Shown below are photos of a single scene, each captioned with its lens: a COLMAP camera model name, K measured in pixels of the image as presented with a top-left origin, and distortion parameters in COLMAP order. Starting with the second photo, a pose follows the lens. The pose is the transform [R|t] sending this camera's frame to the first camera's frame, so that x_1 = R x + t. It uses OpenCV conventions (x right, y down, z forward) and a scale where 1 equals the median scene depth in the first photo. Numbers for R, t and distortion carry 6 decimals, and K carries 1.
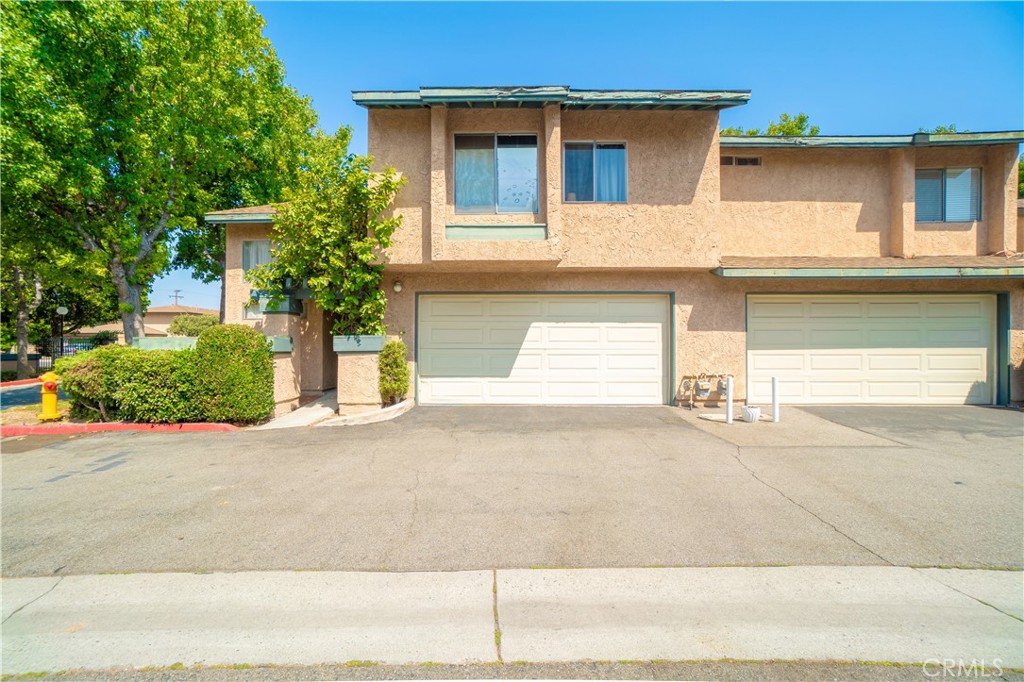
lens RADIAL K [[449.9, 0, 511.7], [0, 449.9, 343.0], [0, 0, 1]] dist [-0.013648, 0.000055]
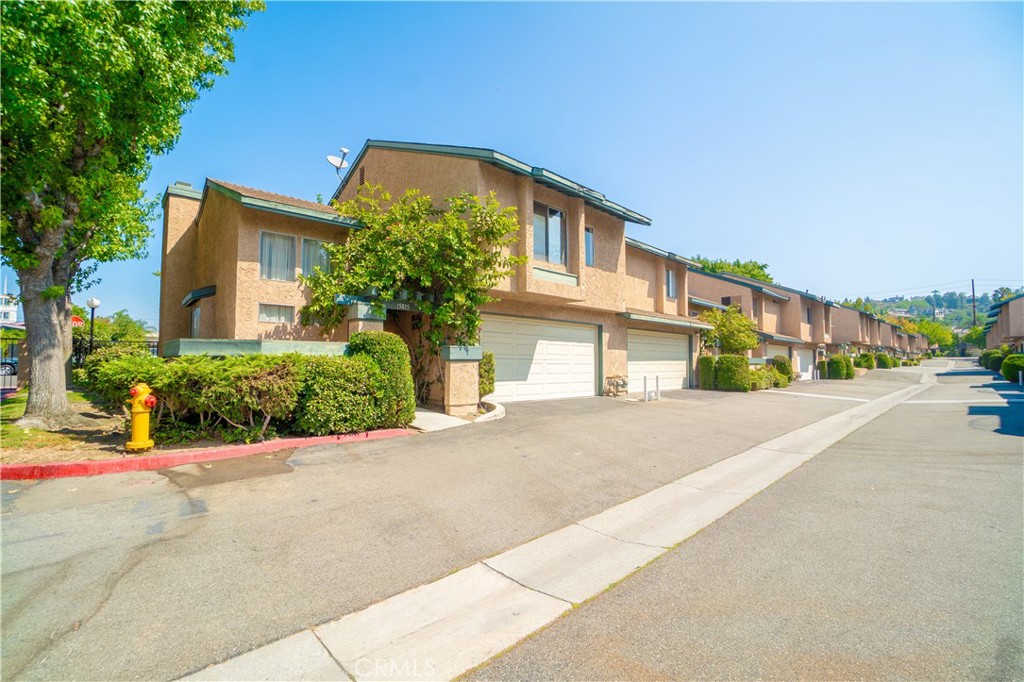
lens RADIAL K [[449.9, 0, 510.2], [0, 449.9, 344.7], [0, 0, 1]] dist [-0.013648, 0.000055]
pose [[0.723630, 0.032539, 0.689420, -1.006876], [-0.006992, 0.999182, -0.039820, 0.024631], [-0.690152, 0.023995, 0.723266, 0.065642]]
